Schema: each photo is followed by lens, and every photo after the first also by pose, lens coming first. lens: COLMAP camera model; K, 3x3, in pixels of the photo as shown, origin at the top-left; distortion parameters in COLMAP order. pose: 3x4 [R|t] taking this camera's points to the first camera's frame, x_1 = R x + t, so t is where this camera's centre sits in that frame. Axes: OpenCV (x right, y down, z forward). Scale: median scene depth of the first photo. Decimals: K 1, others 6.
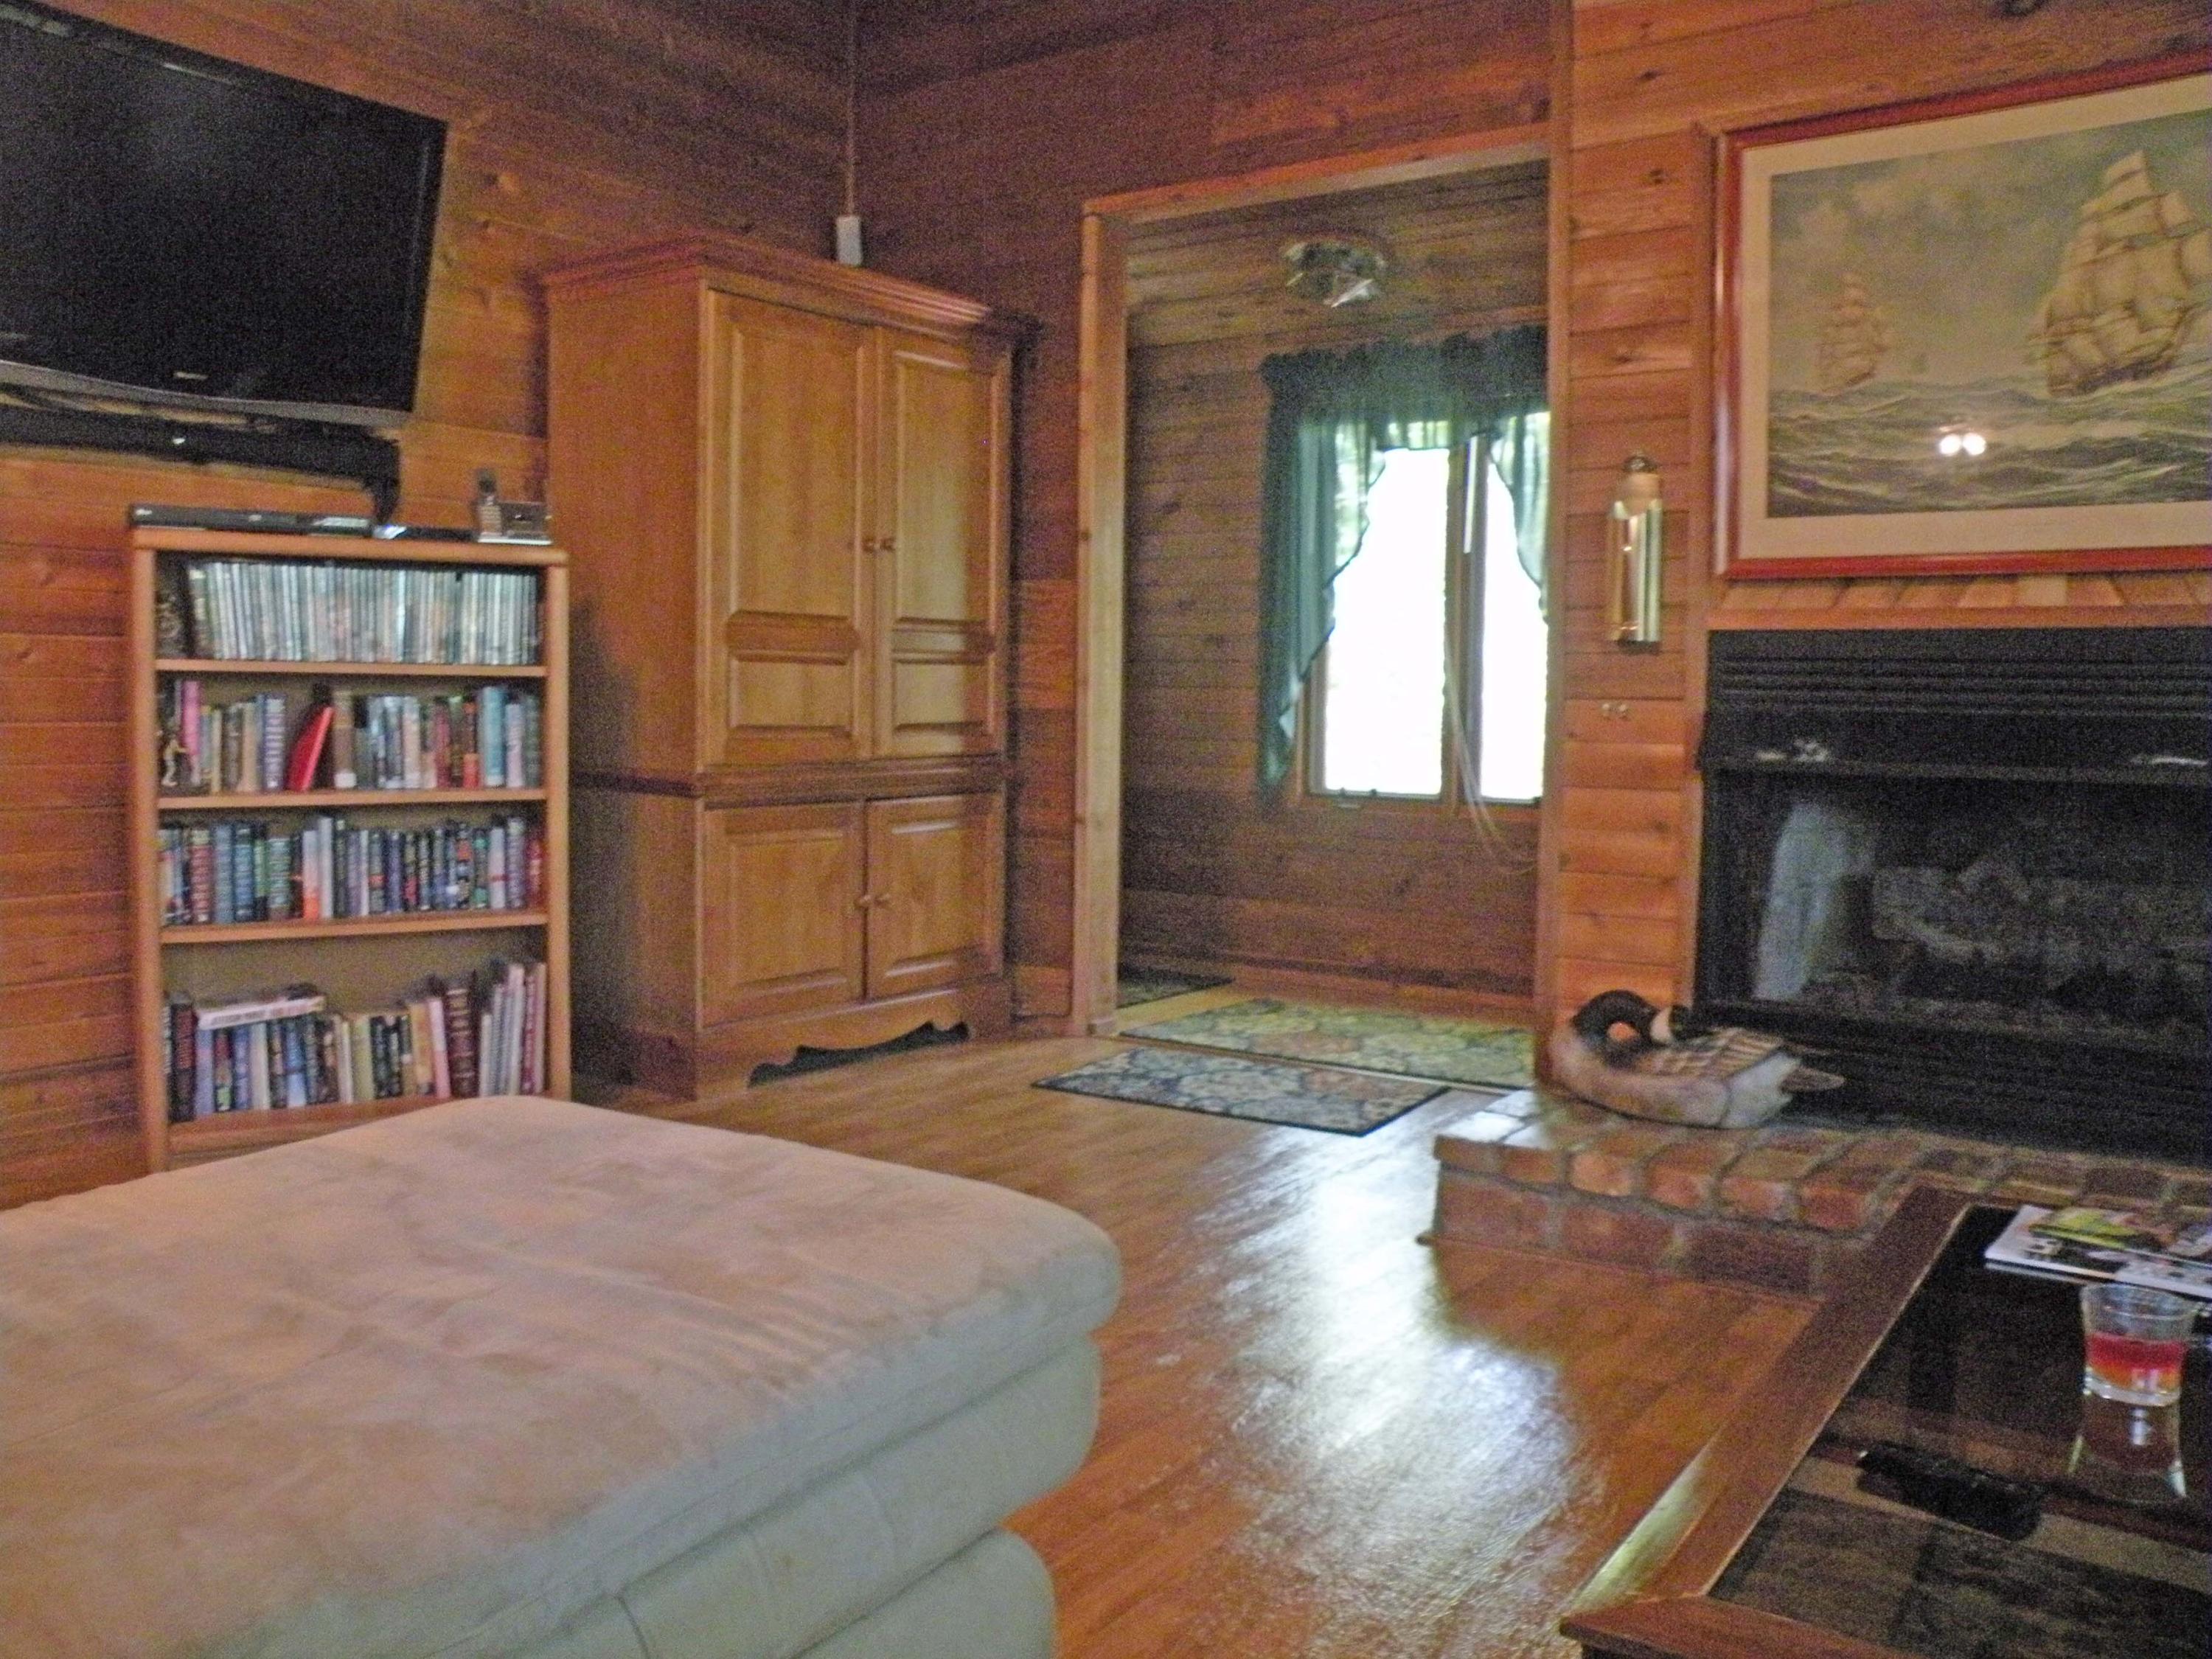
lens RADIAL K [[1775.5, 0, 1100.5], [0, 1775.5, 849.5], [0, 0, 1]] dist [-0.151236, 0.127303]
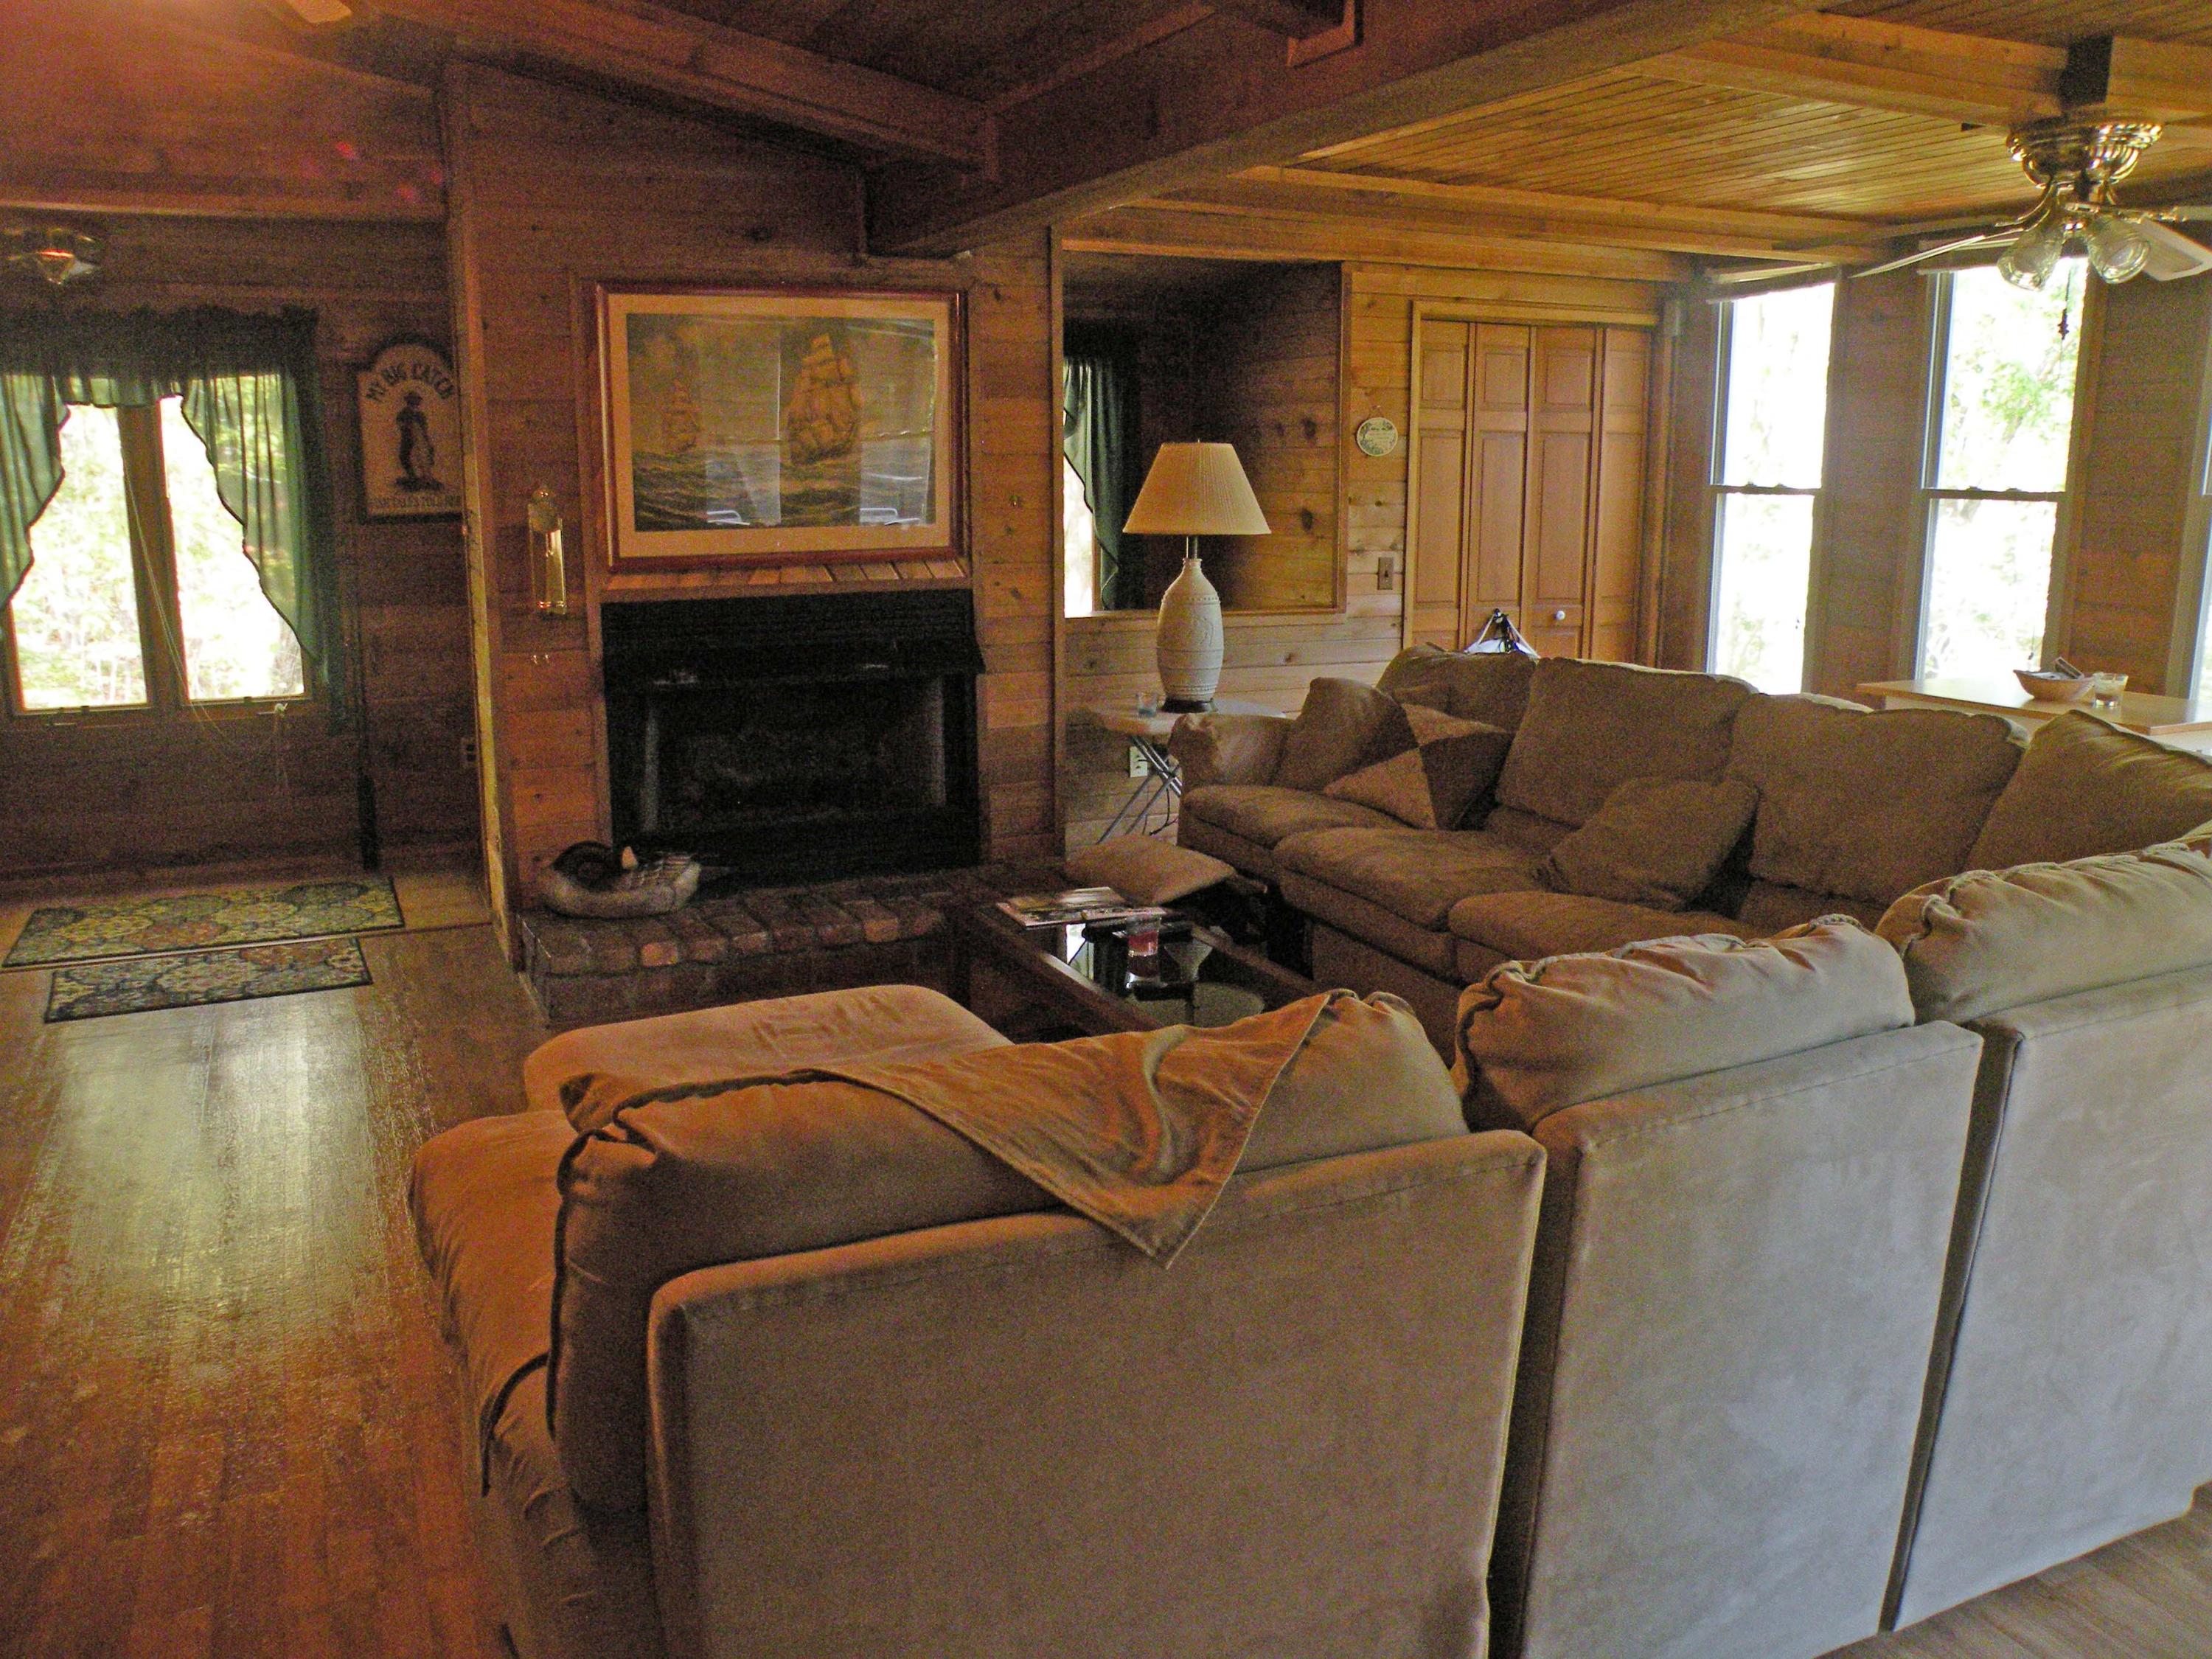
lens RADIAL K [[1775.5, 0, 1093.4], [0, 1775.5, 824.2], [0, 0, 1]] dist [-0.151236, 0.127303]
pose [[0.495911, -0.191376, 0.847022, -0.843165], [0.077588, 0.981277, 0.176284, -0.184765], [-0.864900, -0.021703, 0.501475, -0.176470]]
